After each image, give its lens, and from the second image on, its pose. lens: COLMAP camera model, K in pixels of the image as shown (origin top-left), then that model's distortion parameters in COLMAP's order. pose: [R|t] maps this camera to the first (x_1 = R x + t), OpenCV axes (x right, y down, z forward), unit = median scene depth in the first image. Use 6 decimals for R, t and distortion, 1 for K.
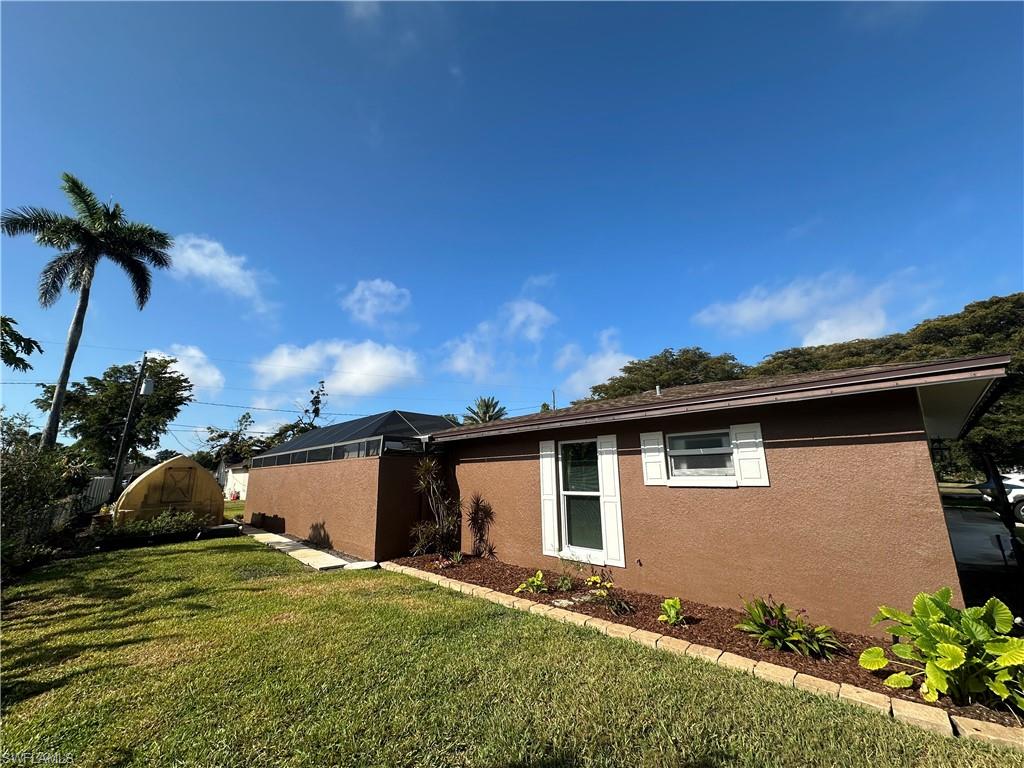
lens RADIAL K [[408.8, 0, 521.5], [0, 408.8, 381.0], [0, 0, 1]] dist [0.003977, 0.000257]
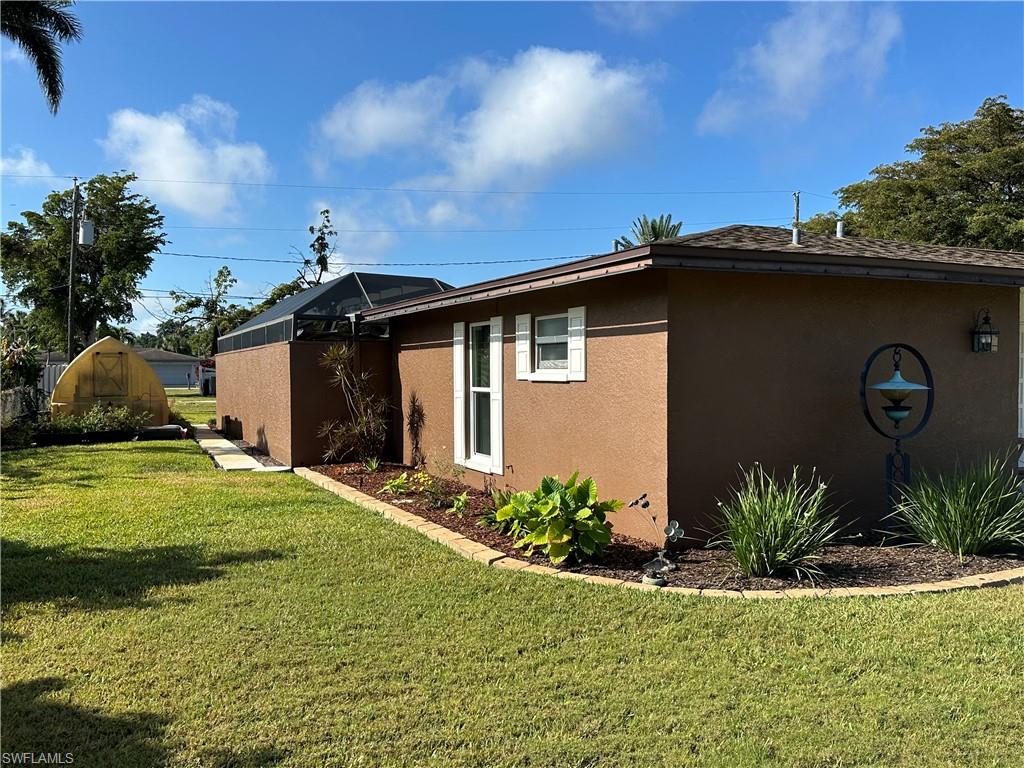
lens RADIAL K [[813.3, 0, 505.3], [0, 813.3, 378.8], [0, 0, 1]] dist [0.041429, -0.046187]
pose [[0.954551, 0.013149, -0.297756, 0.140198], [0.058268, 0.971517, 0.229696, -0.021786], [0.292296, -0.236606, 0.926596, -0.091890]]
